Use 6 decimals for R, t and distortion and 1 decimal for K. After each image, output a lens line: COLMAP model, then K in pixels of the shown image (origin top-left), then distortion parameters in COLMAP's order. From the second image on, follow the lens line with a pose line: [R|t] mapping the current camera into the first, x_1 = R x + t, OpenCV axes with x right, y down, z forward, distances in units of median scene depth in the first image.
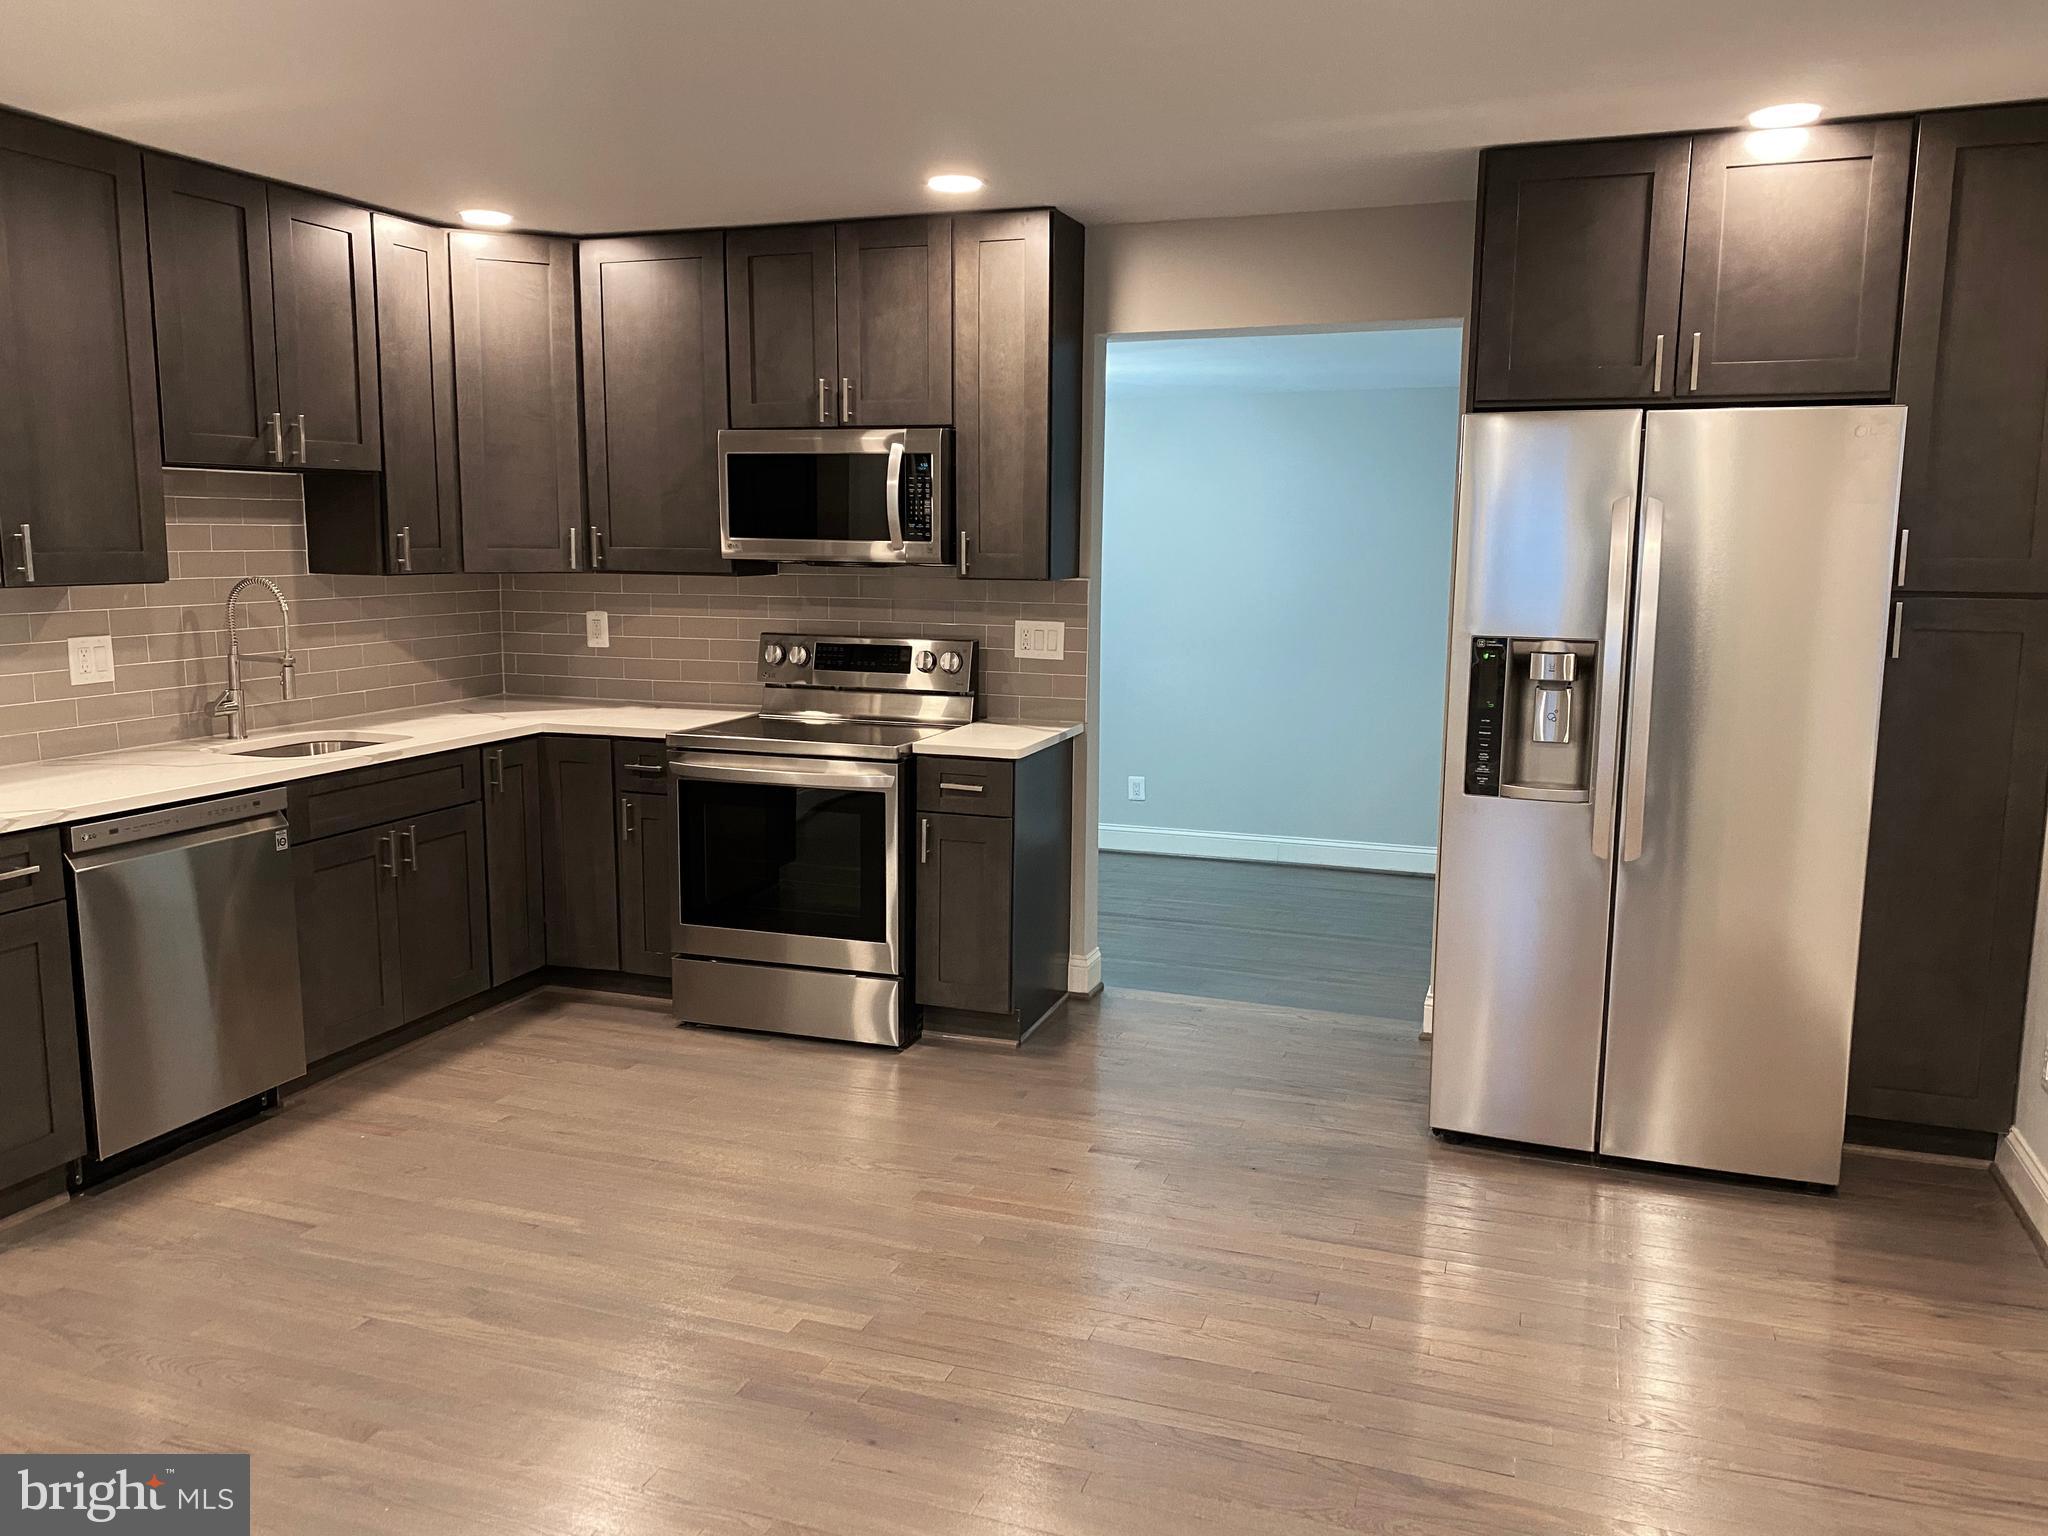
lens RADIAL K [[1548.4, 0, 1018.4], [0, 1548.4, 760.8], [0, 0, 1]] dist [0.047940, -0.069695]
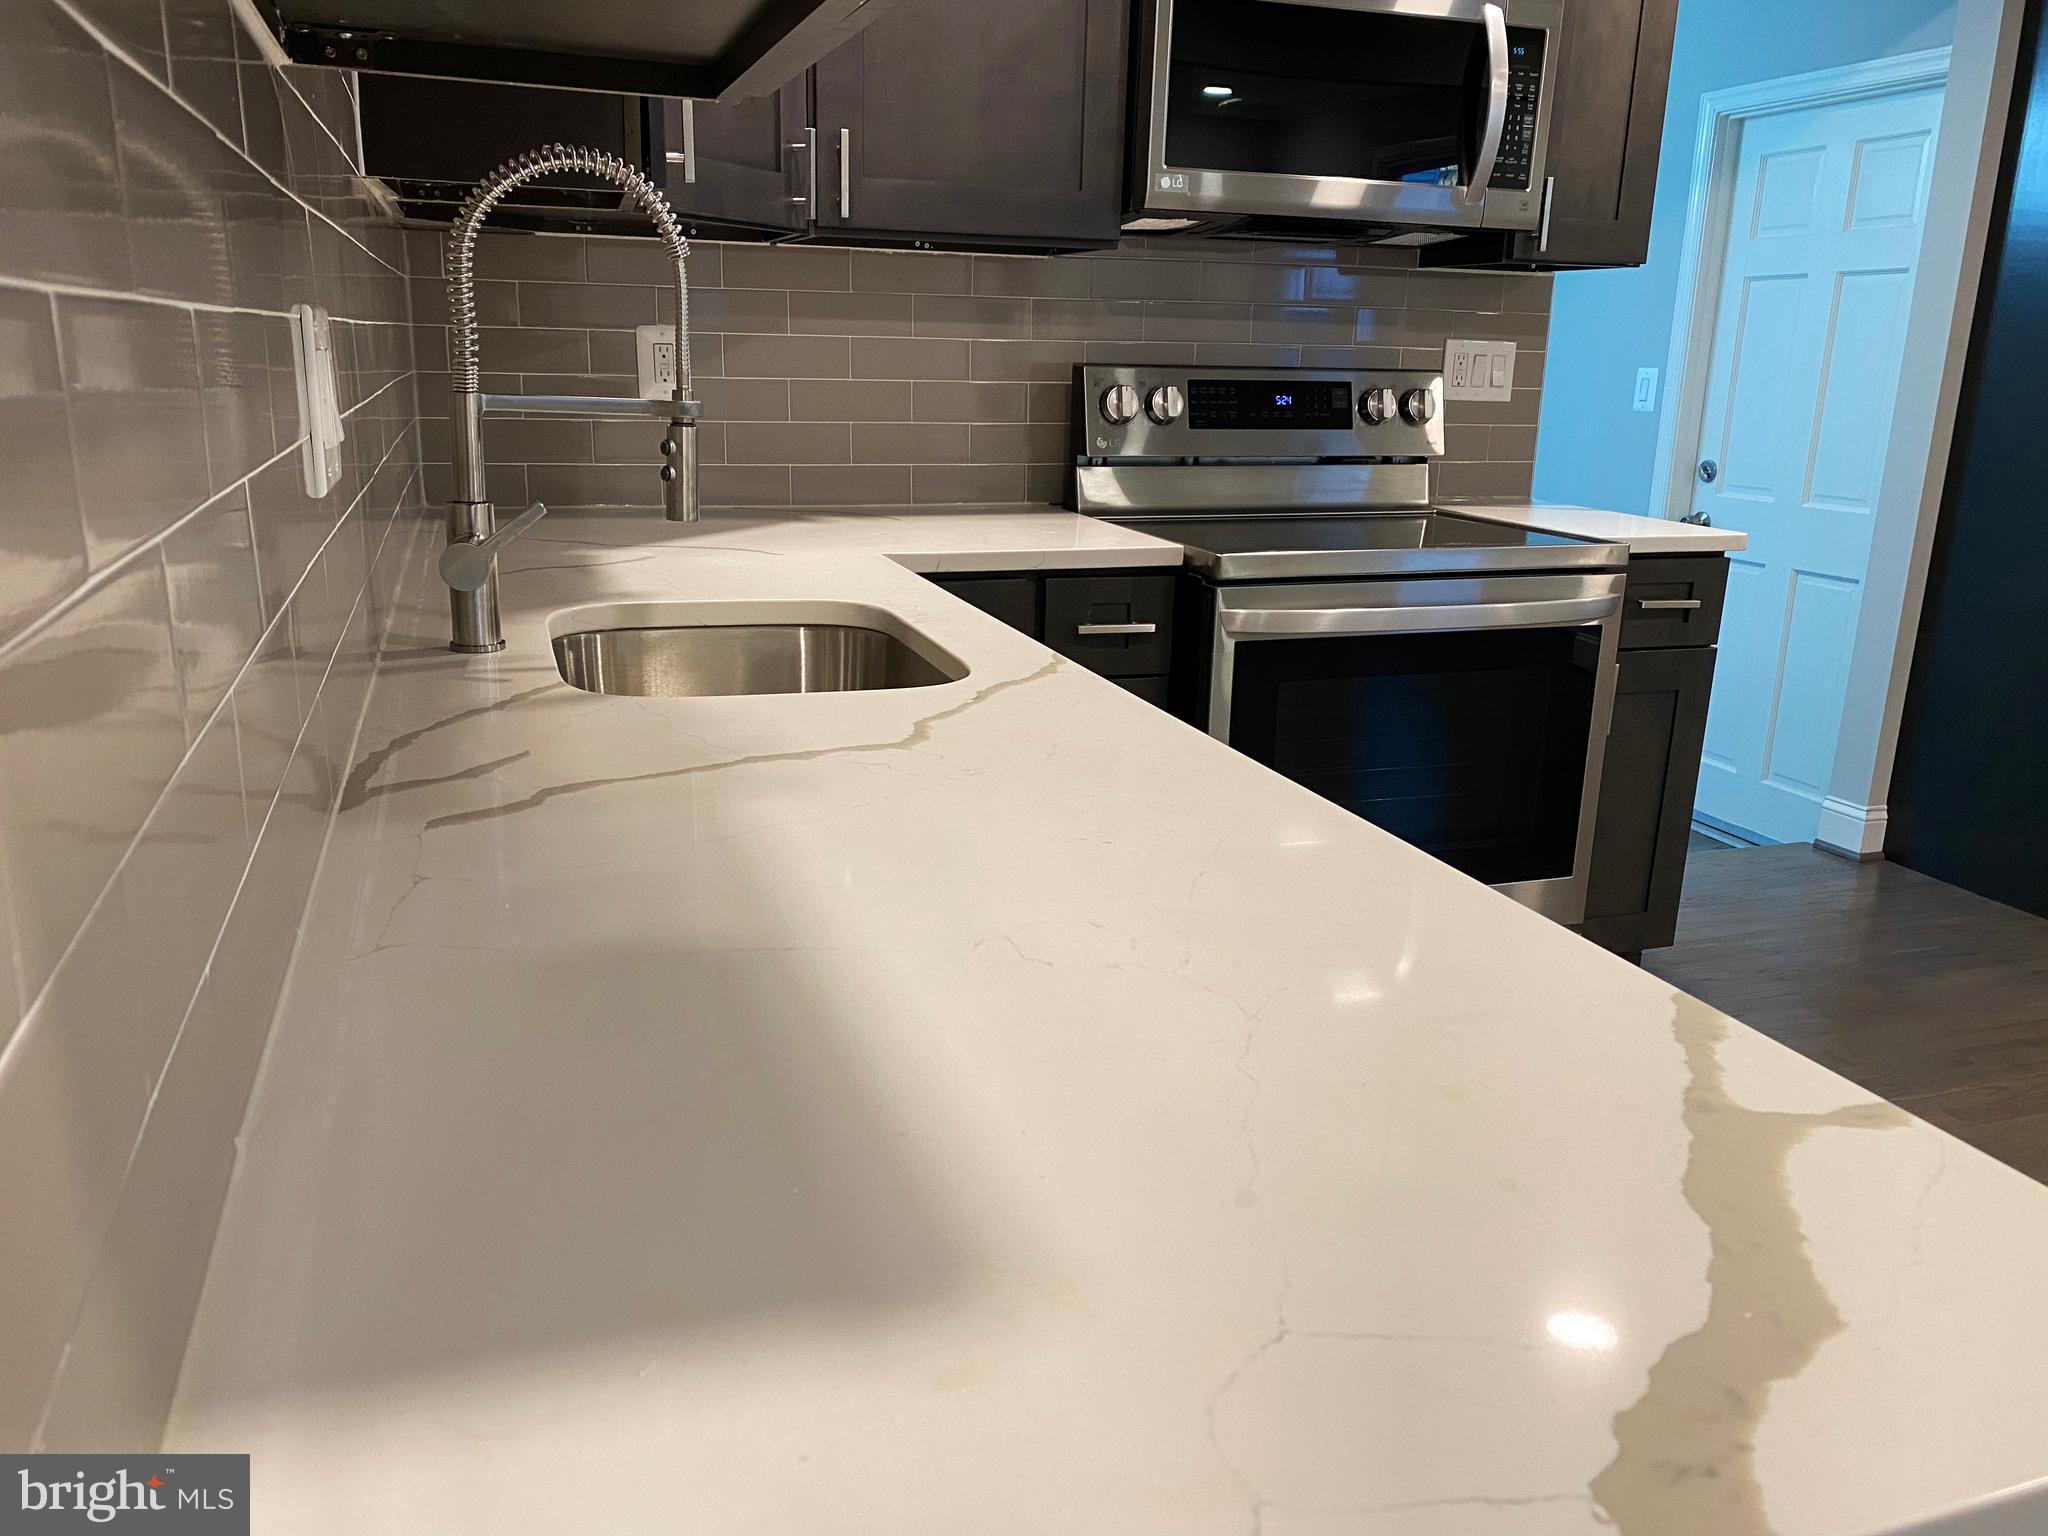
lens RADIAL K [[1548.4, 0, 1011.1], [0, 1548.4, 769.1], [0, 0, 1]] dist [0.047940, -0.069695]
pose [[0.786355, -0.152608, 0.598628, -0.596525], [0.072353, 0.985090, 0.156086, -0.032131], [-0.613523, -0.079427, 0.785673, 0.638017]]
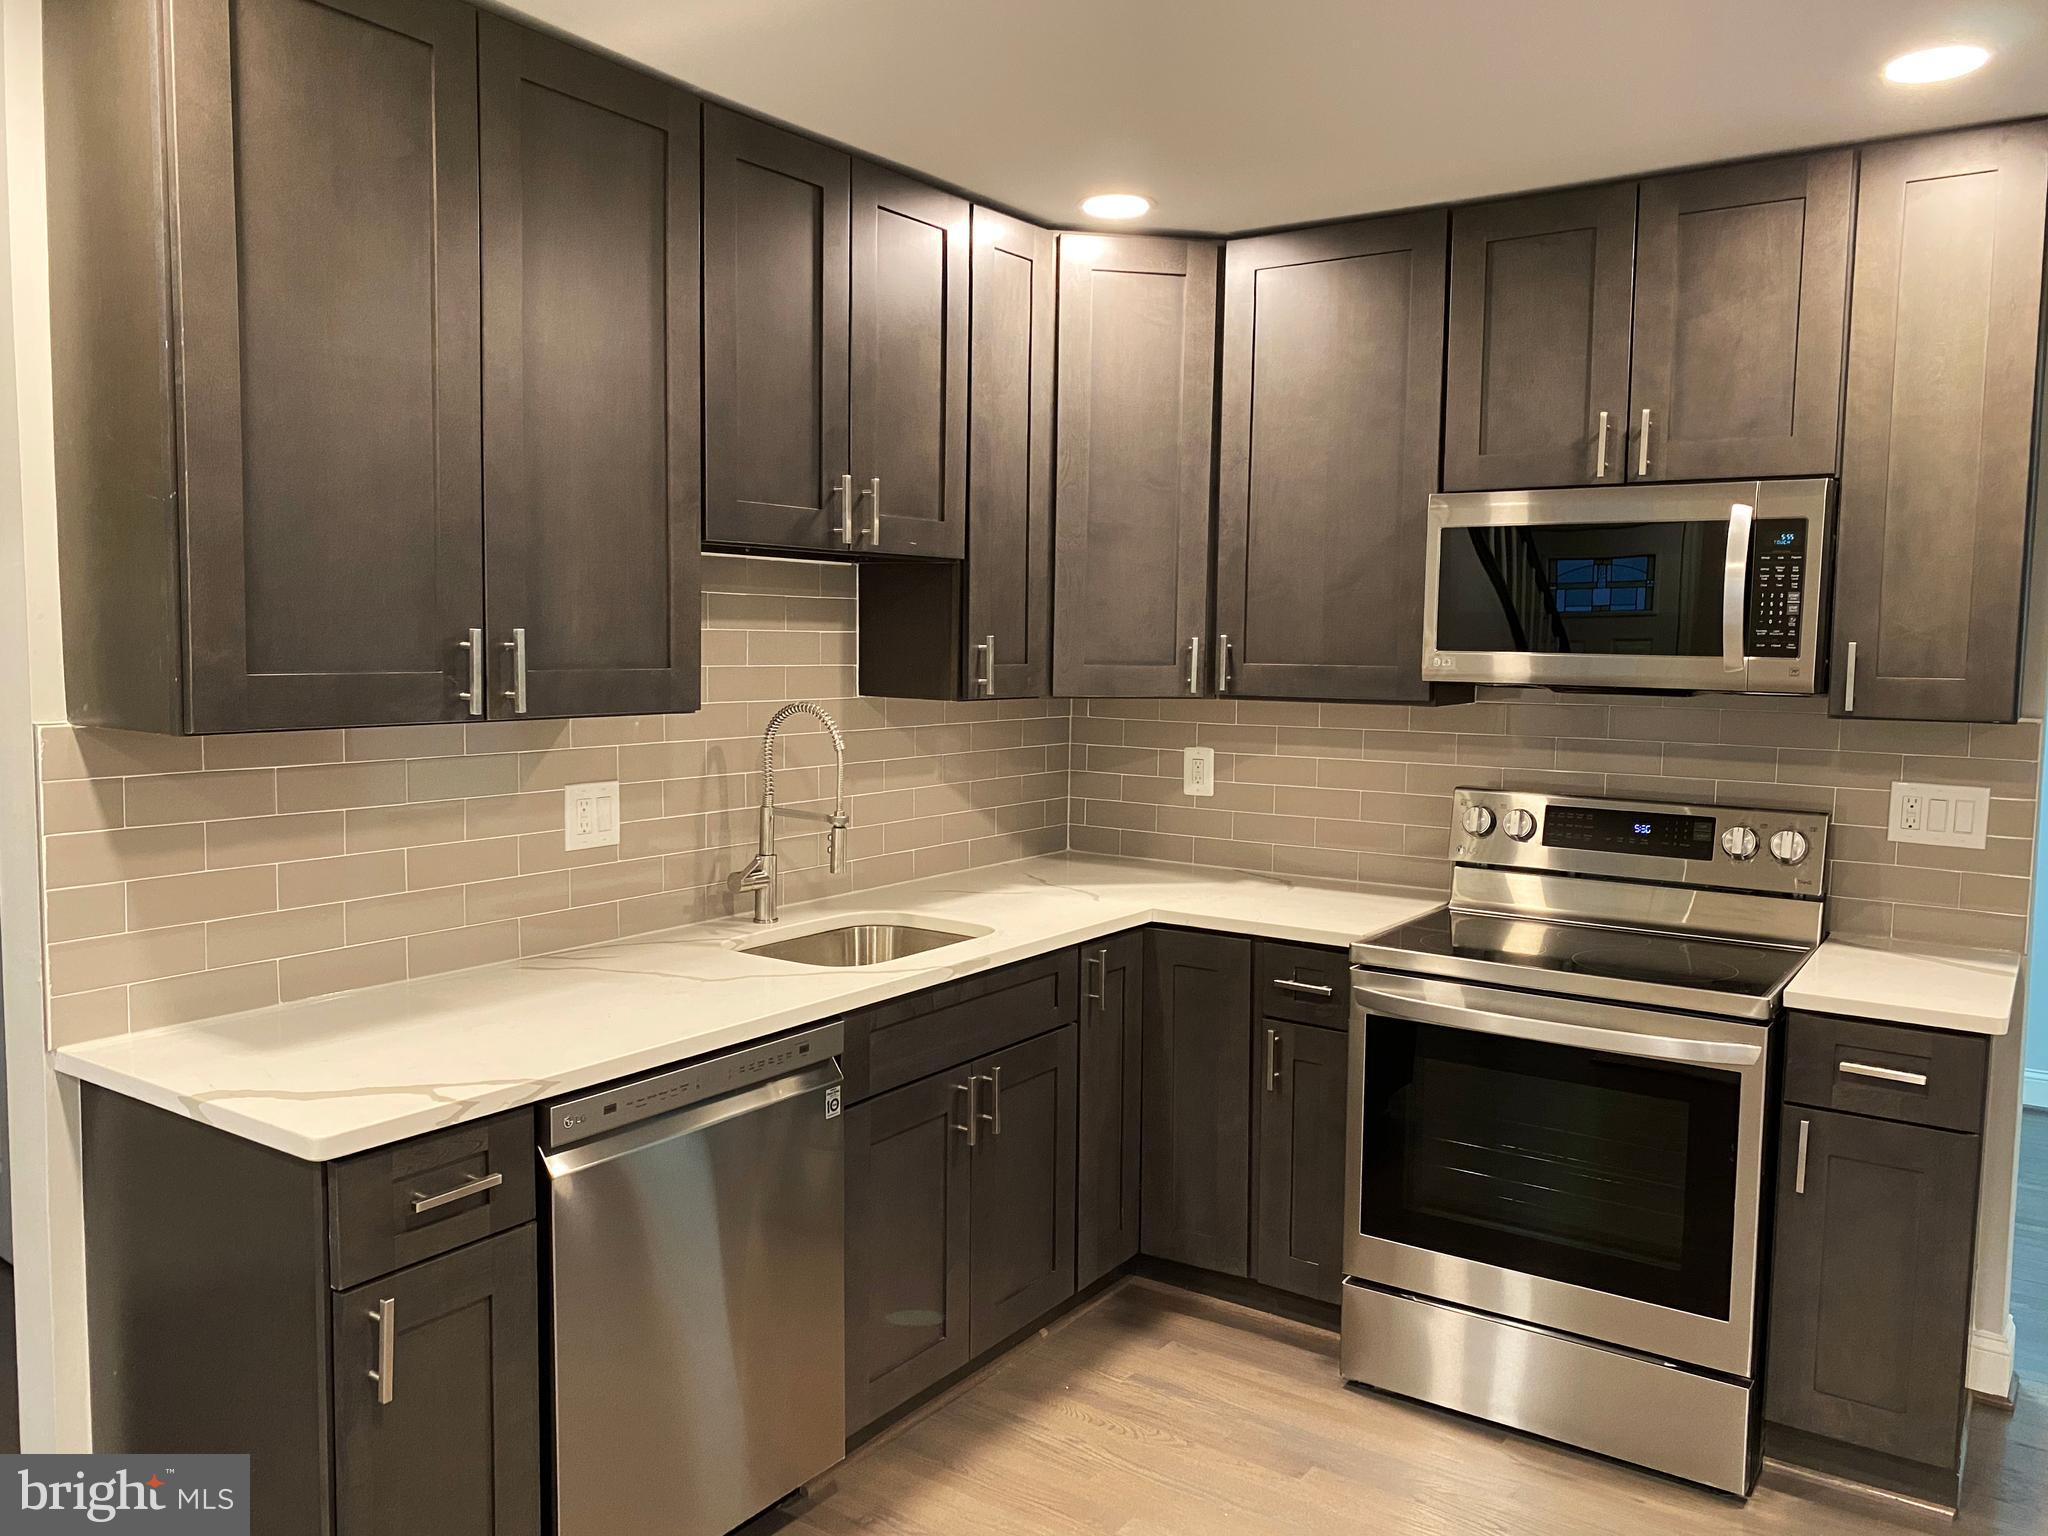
lens RADIAL K [[1548.4, 0, 1010.2], [0, 1548.4, 760.5], [0, 0, 1]] dist [0.047940, -0.069695]
pose [[0.964061, 0.026287, -0.264377, -0.194209], [-0.044038, 0.997139, -0.061440, -0.048234], [0.262006, 0.070875, 0.962460, 0.316814]]
